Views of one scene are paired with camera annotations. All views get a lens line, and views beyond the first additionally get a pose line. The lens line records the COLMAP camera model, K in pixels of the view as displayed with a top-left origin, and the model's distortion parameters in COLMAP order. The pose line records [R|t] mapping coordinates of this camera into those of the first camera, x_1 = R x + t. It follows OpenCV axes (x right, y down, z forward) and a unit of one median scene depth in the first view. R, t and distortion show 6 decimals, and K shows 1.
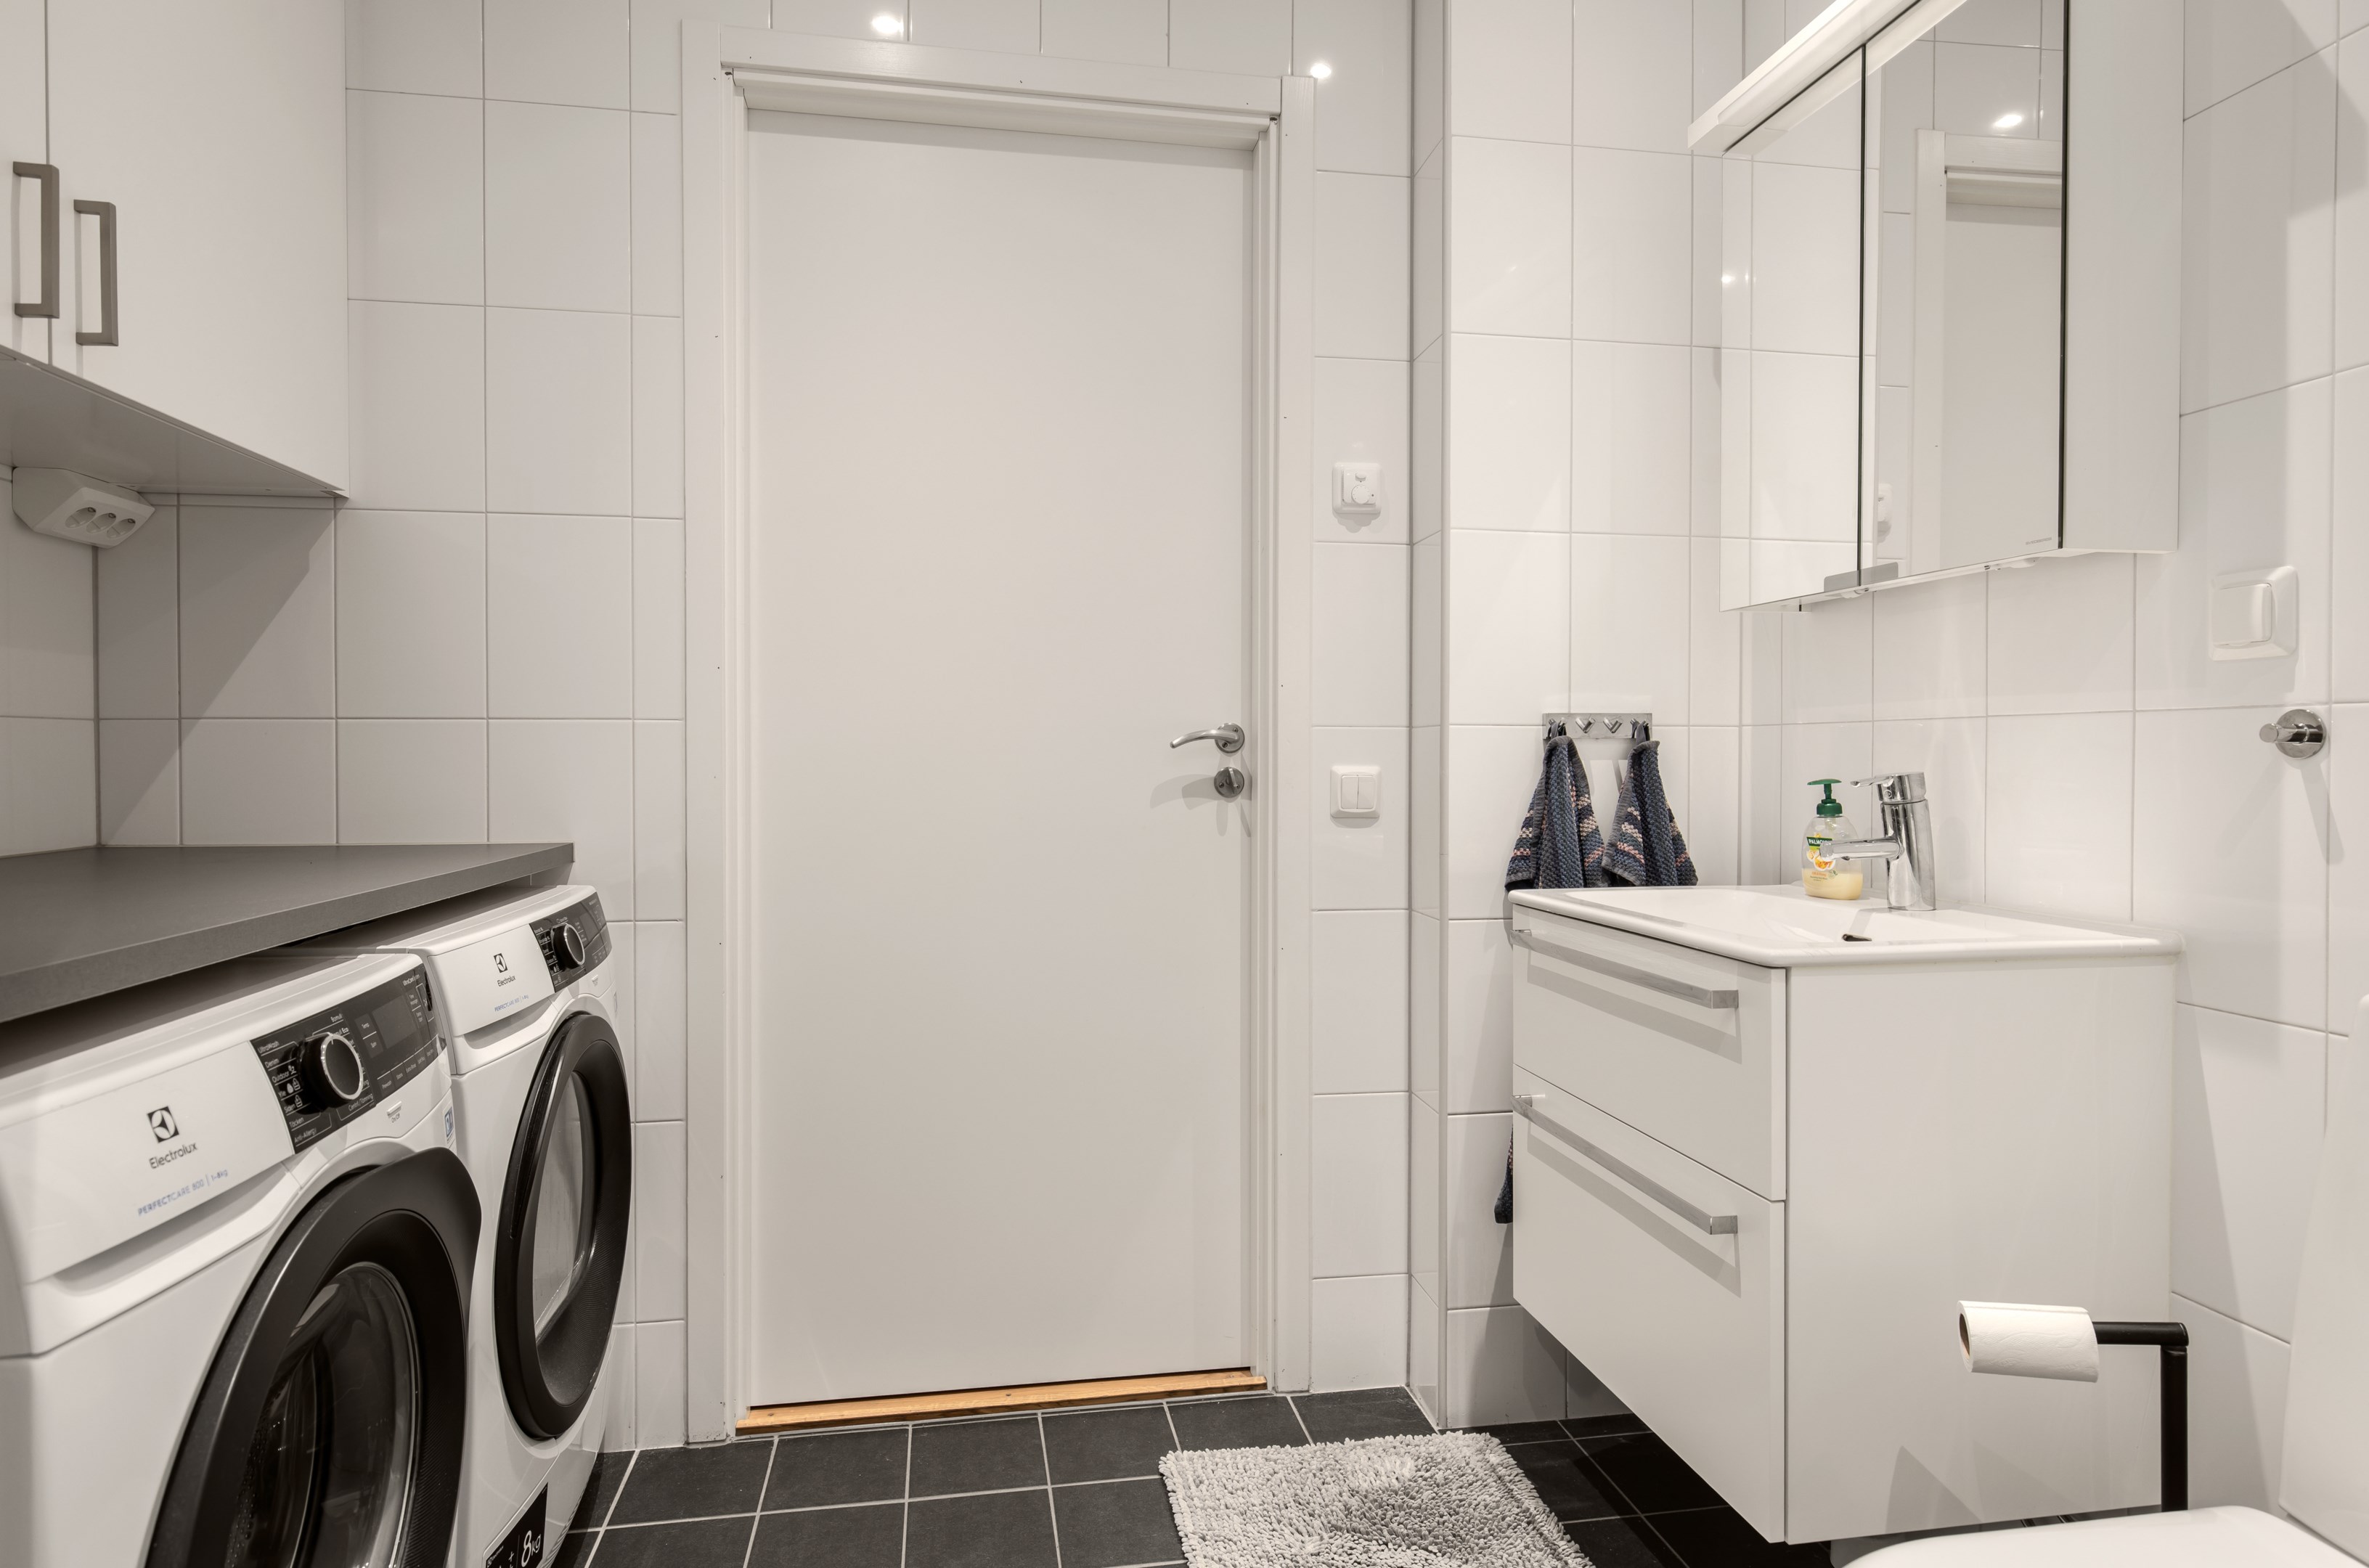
lens RADIAL K [[1278.1, 0, 1184.5], [0, 1278.1, 784.0], [0, 0, 1]] dist [-0.006919, -0.000035]
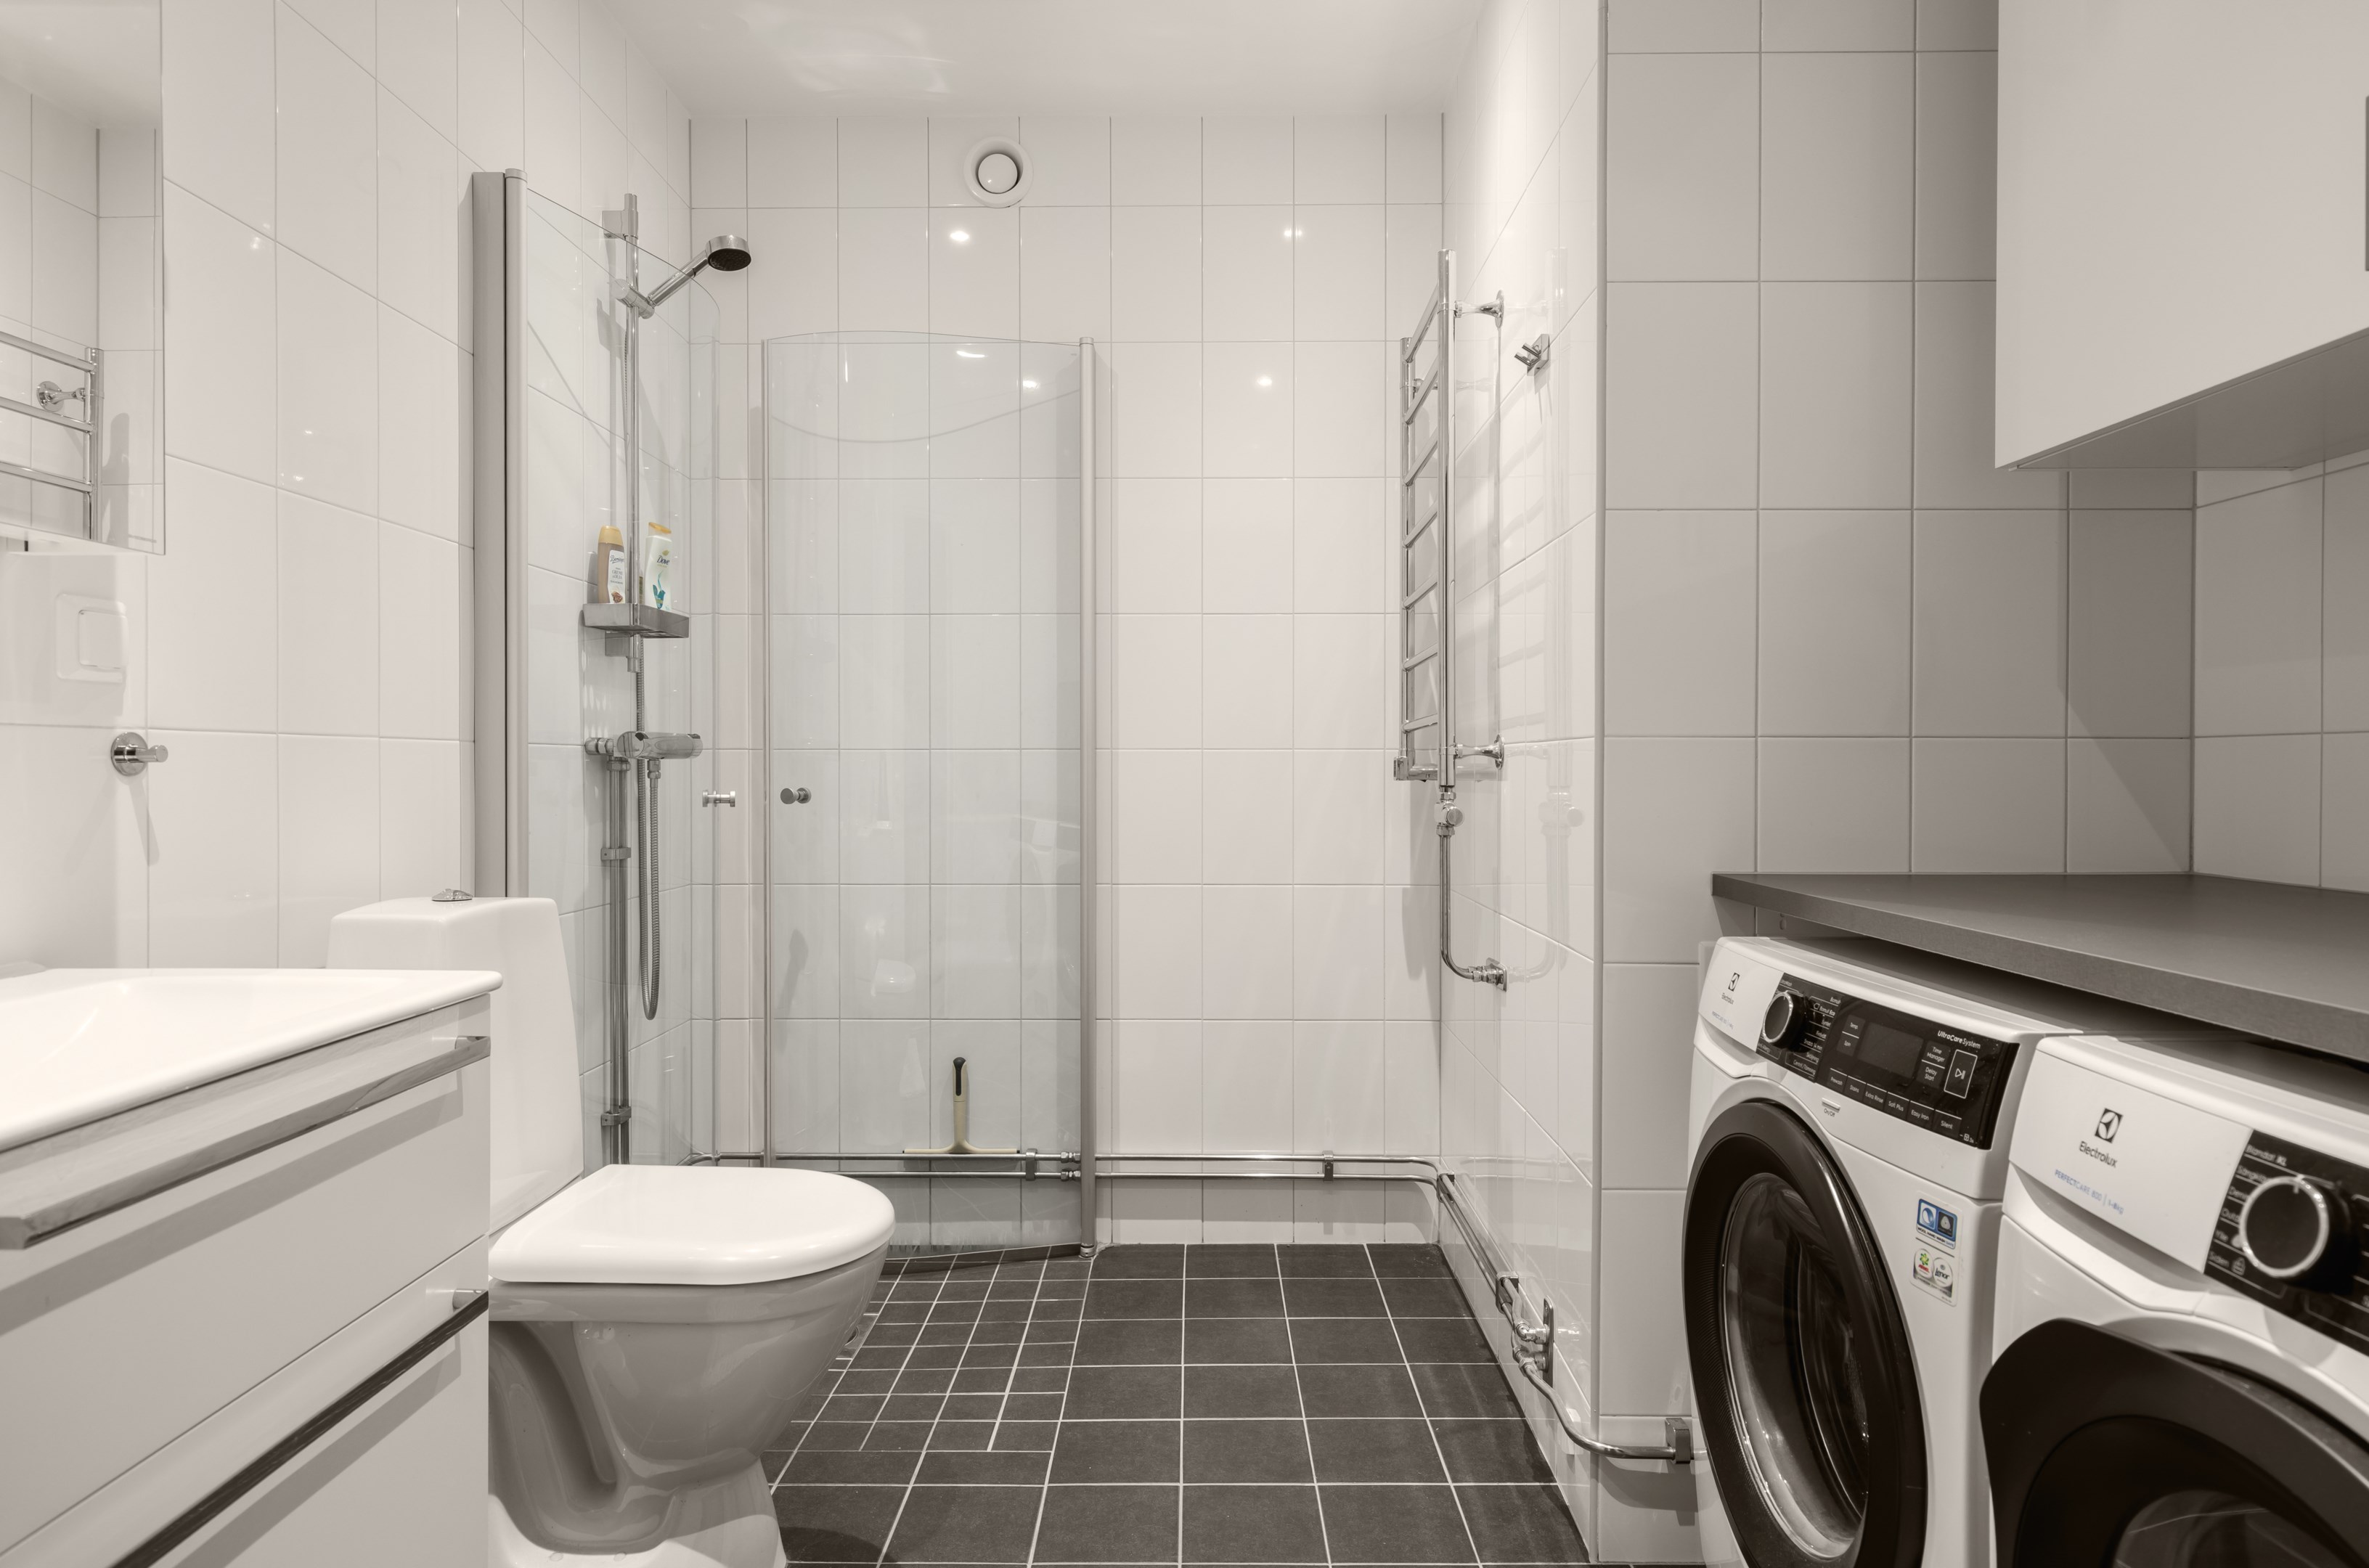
lens RADIAL K [[1278.1, 0, 1184.5], [0, 1278.1, 784.0], [0, 0, 1]] dist [-0.006919, -0.000035]
pose [[-0.983275, -0.002737, 0.182108, -0.258912], [0.004516, 0.999213, 0.039404, -0.054226], [-0.182073, 0.039567, -0.982489, 1.974876]]
